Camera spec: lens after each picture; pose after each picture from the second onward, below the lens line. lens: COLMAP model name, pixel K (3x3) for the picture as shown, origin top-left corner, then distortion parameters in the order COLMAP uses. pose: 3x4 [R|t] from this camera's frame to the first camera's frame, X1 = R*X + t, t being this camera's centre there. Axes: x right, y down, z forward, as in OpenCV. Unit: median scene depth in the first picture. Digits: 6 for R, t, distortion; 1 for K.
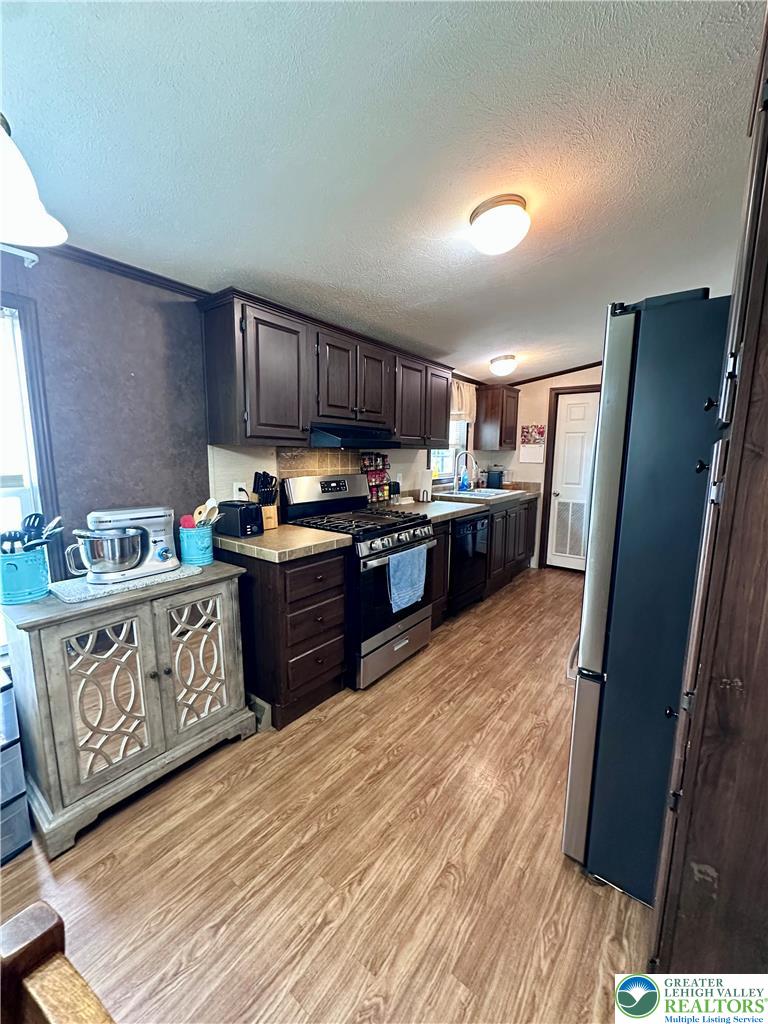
lens RADIAL K [[407.9, 0, 388.0], [0, 407.9, 508.0], [0, 0, 1]] dist [-0.004047, 0.001719]
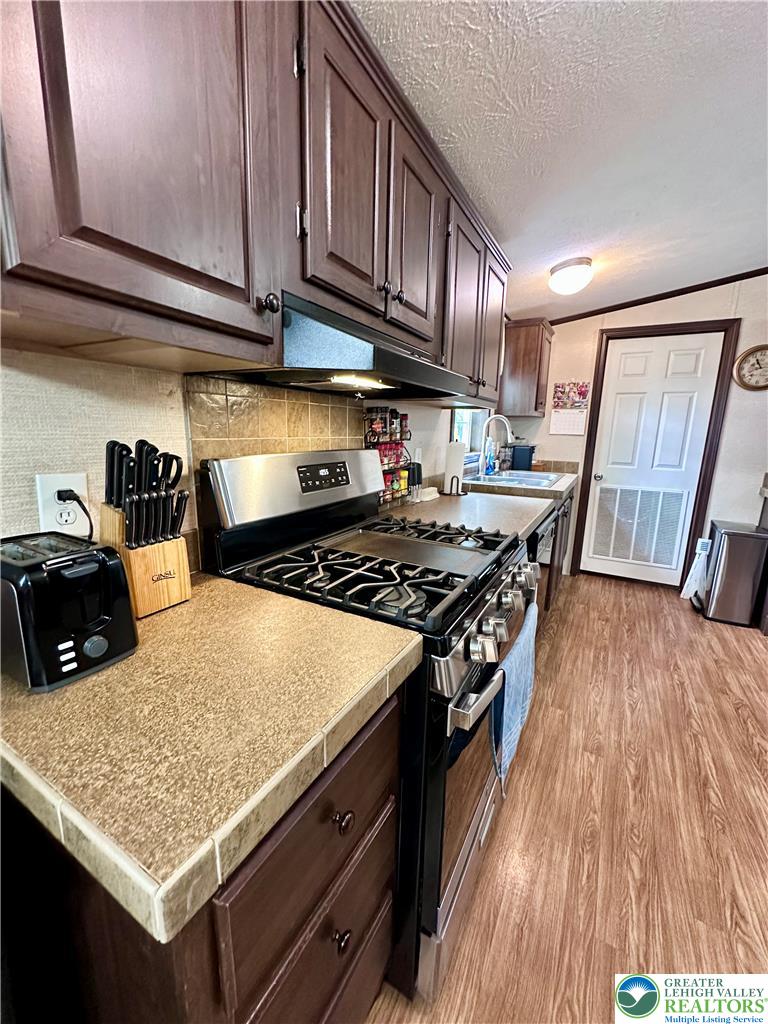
lens RADIAL K [[407.9, 0, 386.8], [0, 407.9, 511.9], [0, 0, 1]] dist [-0.004047, 0.001719]
pose [[0.990403, -0.014639, 0.137429, -0.110020], [0.004889, 0.997463, 0.071015, -0.039088], [-0.138120, -0.069661, 0.987963, 0.465251]]
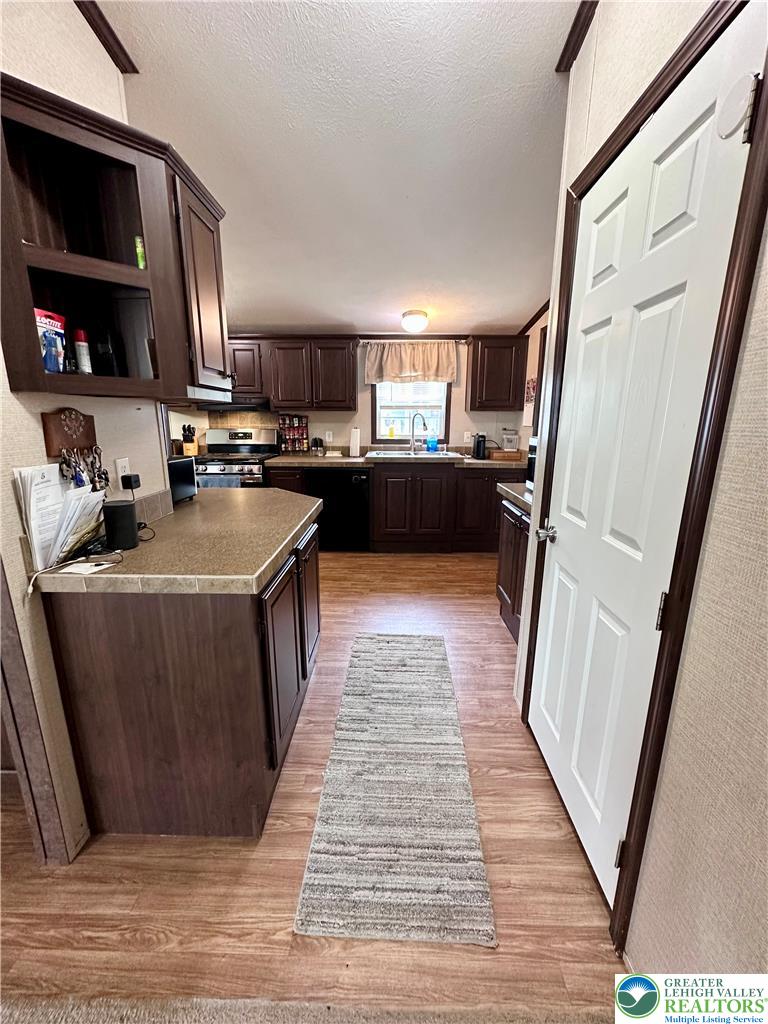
lens RADIAL K [[407.9, 0, 386.7], [0, 407.9, 515.3], [0, 0, 1]] dist [-0.004047, 0.001719]
pose [[0.592872, 0.188148, -0.783009, 1.279715], [-0.106626, 0.982103, 0.155253, -0.049214], [0.798207, -0.008556, 0.602323, 0.429906]]
